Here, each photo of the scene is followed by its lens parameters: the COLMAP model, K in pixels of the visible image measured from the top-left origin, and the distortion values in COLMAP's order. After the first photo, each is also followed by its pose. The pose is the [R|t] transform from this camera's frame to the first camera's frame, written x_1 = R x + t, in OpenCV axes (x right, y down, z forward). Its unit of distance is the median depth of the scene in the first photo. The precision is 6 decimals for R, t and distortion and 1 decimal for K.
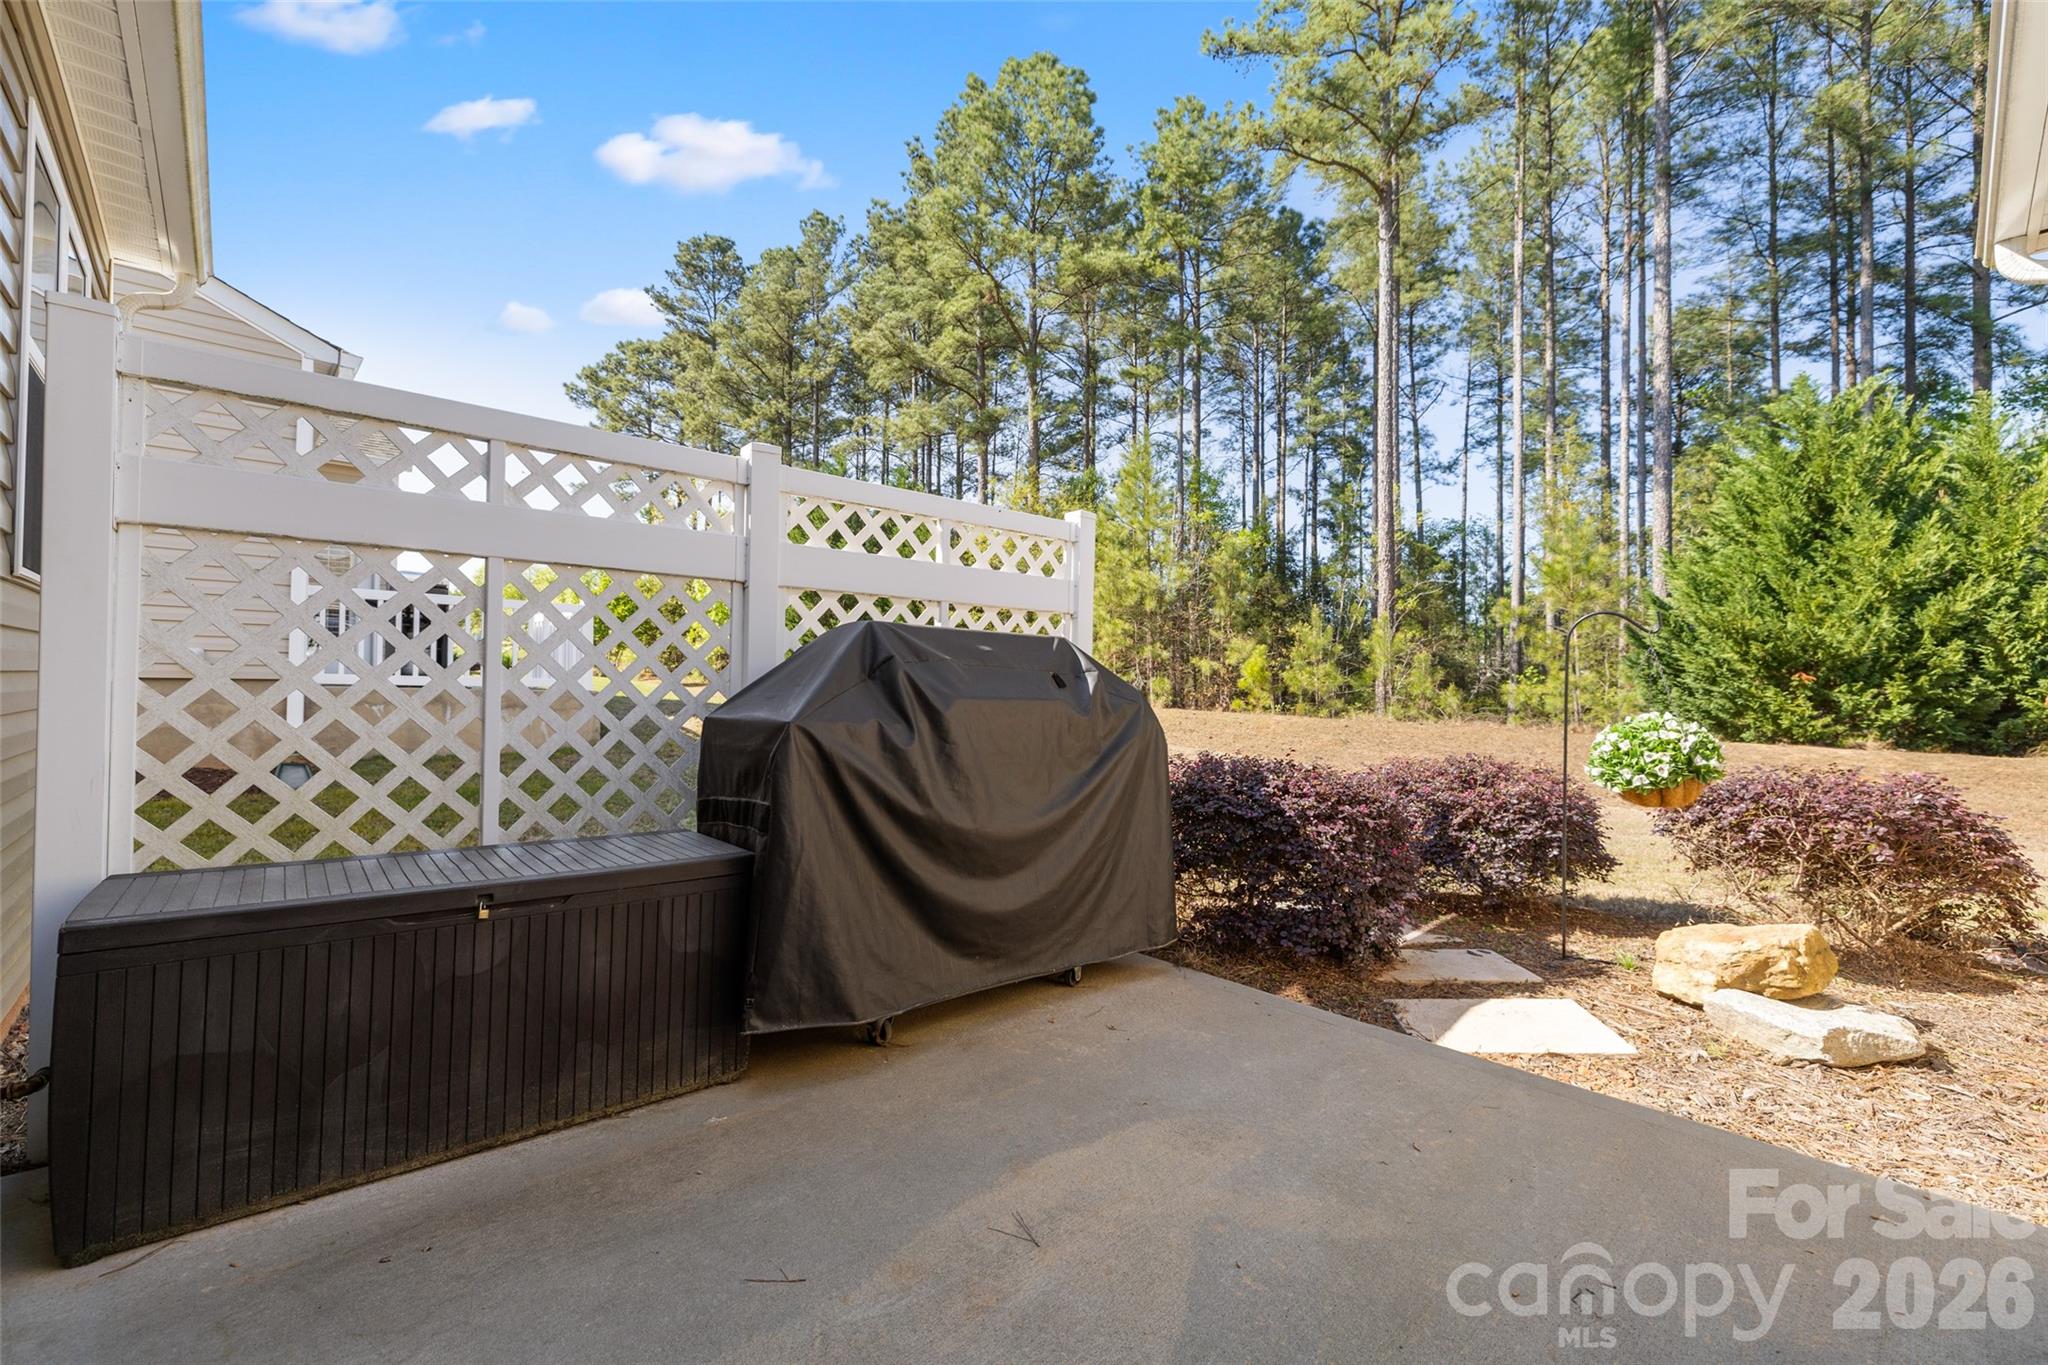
lens RADIAL K [[872.7, 0, 1022.3], [0, 872.7, 675.2], [0, 0, 1]] dist [0.002021, 0.000019]
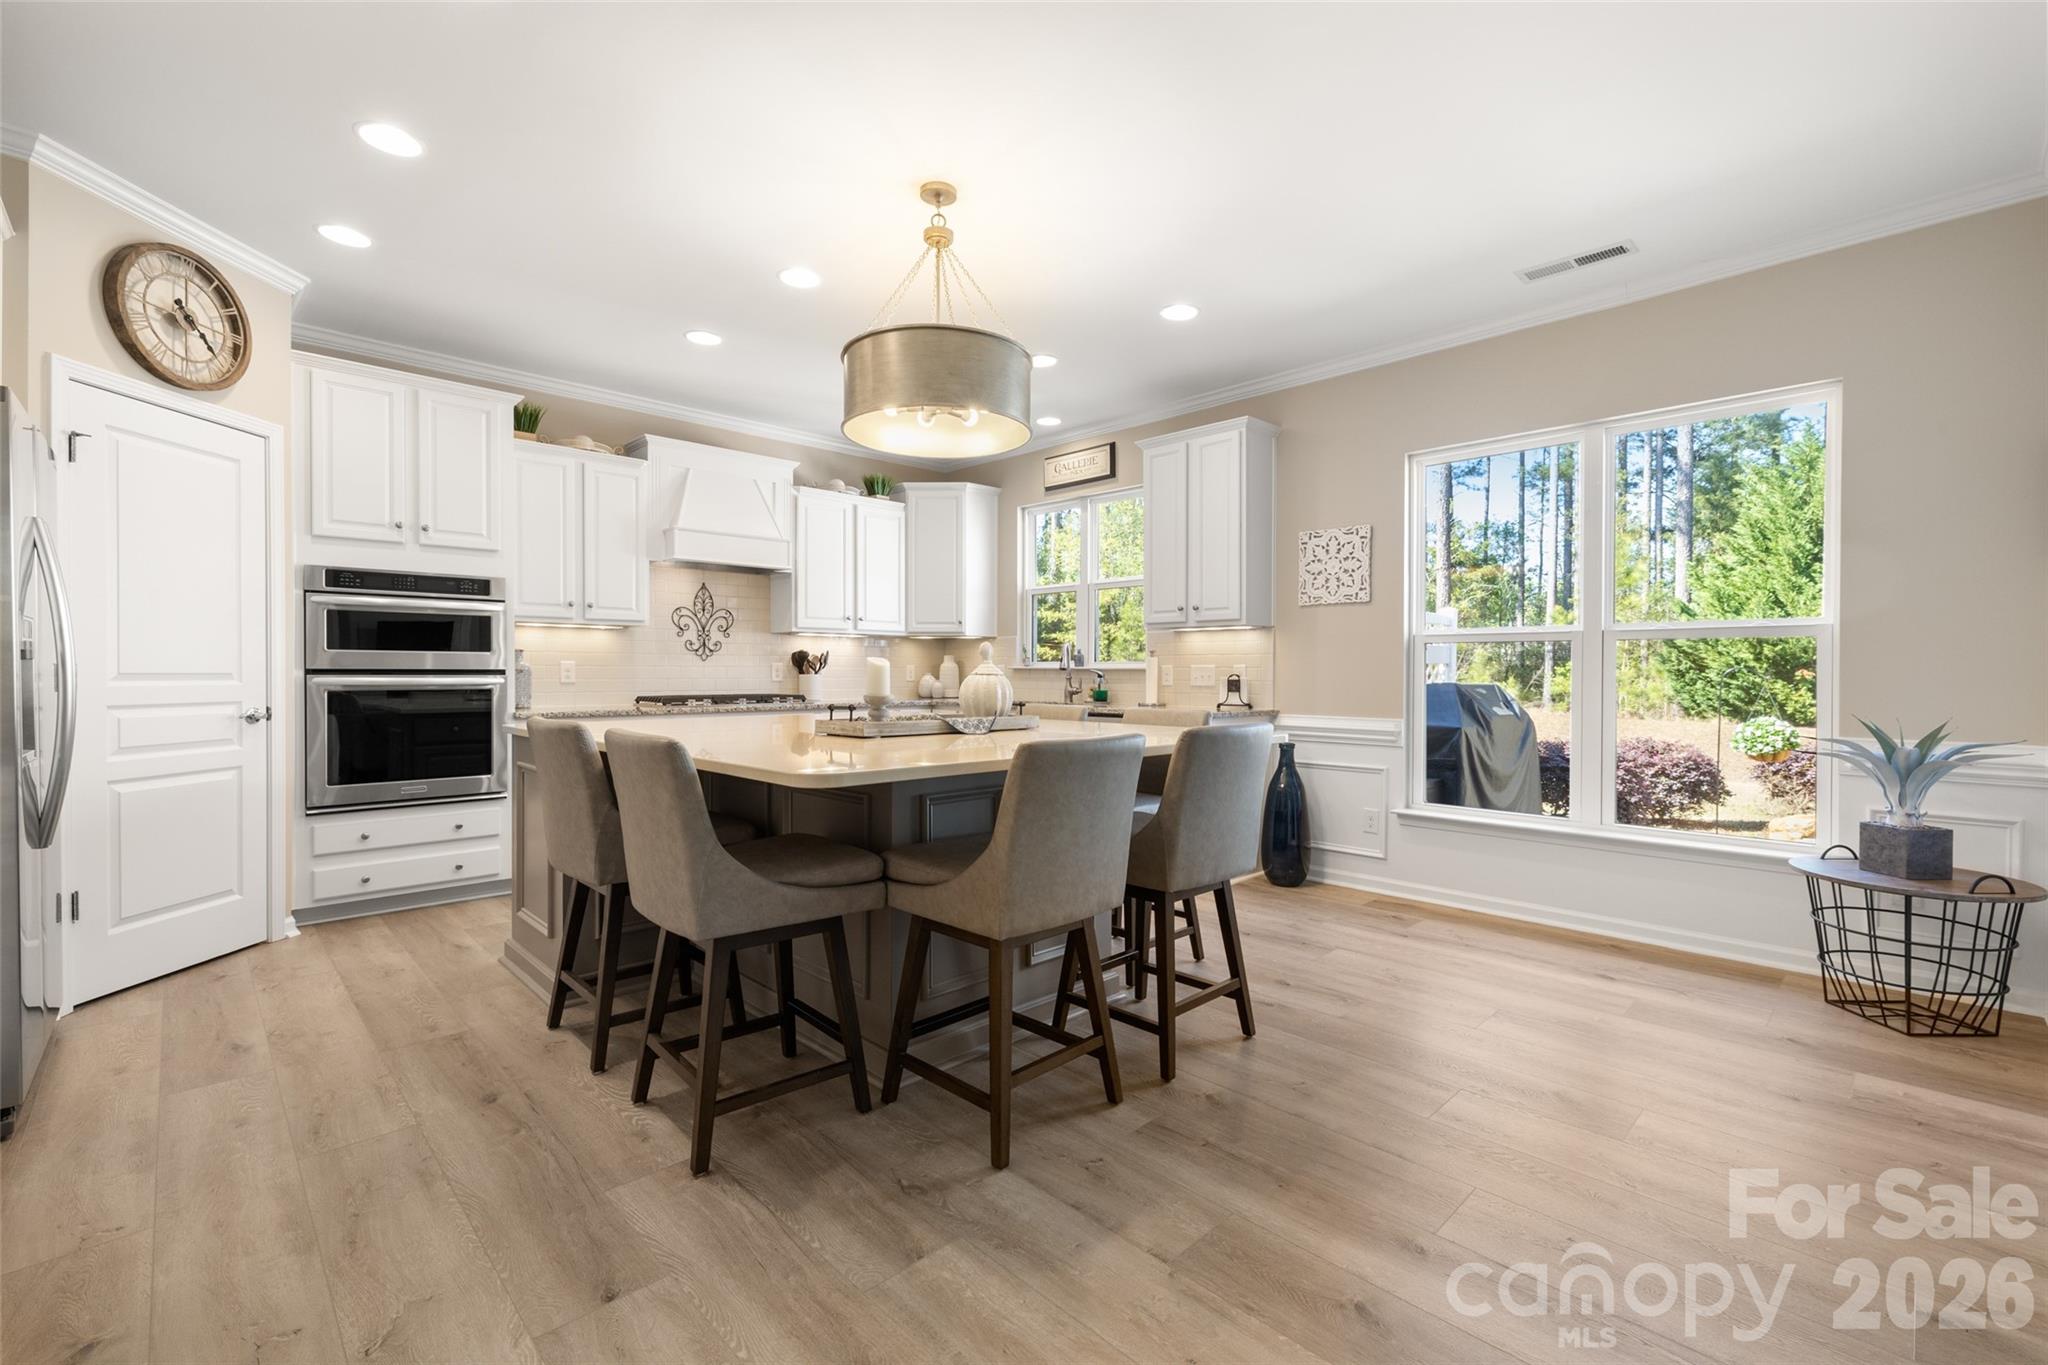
lens RADIAL K [[872.7, 0, 1034.5], [0, 872.7, 684.4], [0, 0, 1]] dist [0.002021, 0.000019]
pose [[0.999775, -0.006274, 0.020270, -0.227437], [0.005691, 0.999571, 0.028725, -0.022272], [-0.020442, -0.028604, 0.999382, -0.222949]]
